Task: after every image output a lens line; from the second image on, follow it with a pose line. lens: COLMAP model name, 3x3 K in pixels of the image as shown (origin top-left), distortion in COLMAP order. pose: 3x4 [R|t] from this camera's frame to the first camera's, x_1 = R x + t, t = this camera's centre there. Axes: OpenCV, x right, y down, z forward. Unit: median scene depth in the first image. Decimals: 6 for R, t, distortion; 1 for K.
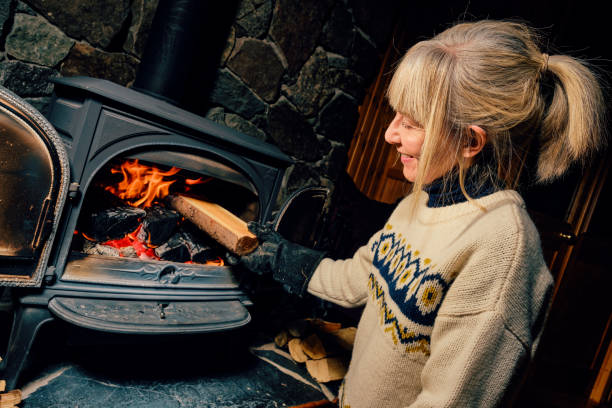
lens RADIAL K [[435.7, 0, 304.5], [0, 435.7, 207.7], [0, 0, 1]] dist [-0.005030, -0.002550]
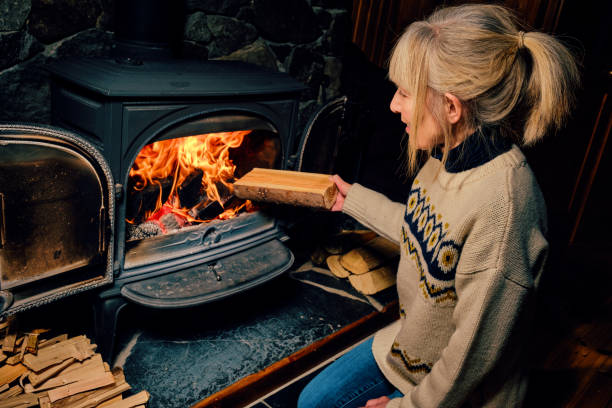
lens RADIAL K [[572.5, 0, 306.8], [0, 572.5, 210.5], [0, 0, 1]] dist [-0.082393, 0.105194]
pose [[0.985302, -0.170205, -0.014494, -0.053646], [0.166672, 0.939316, 0.299845, -0.223257], [-0.037421, -0.297853, 0.953878, -0.215399]]
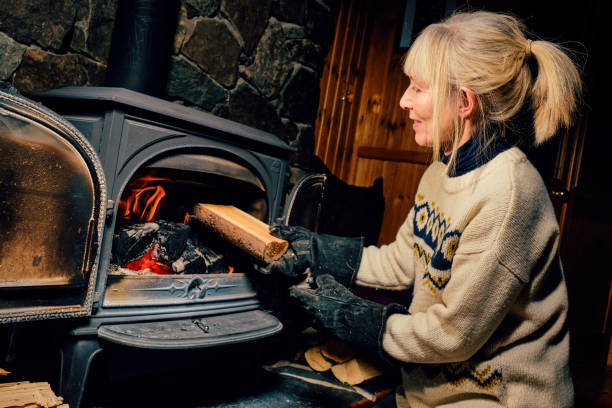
lens RADIAL K [[572.5, 0, 306.8], [0, 572.5, 210.5], [0, 0, 1]] dist [-0.082393, 0.105194]
pose [[0.976134, -0.153870, 0.153252, -0.206849], [0.154052, 0.988004, 0.010759, 0.012198], [-0.153070, 0.013107, 0.988129, -0.189741]]
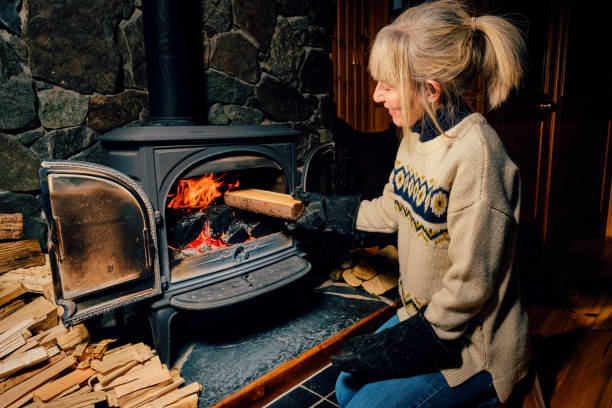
lens RADIAL K [[432.0, 0, 307.4], [0, 432.0, 207.0], [0, 0, 1]] dist [-0.006243, -0.002924]
pose [[0.943474, -0.330316, -0.027360, -0.041975], [0.331117, 0.935635, 0.122262, -0.053195], [-0.014786, -0.124410, 0.992121, -0.196547]]
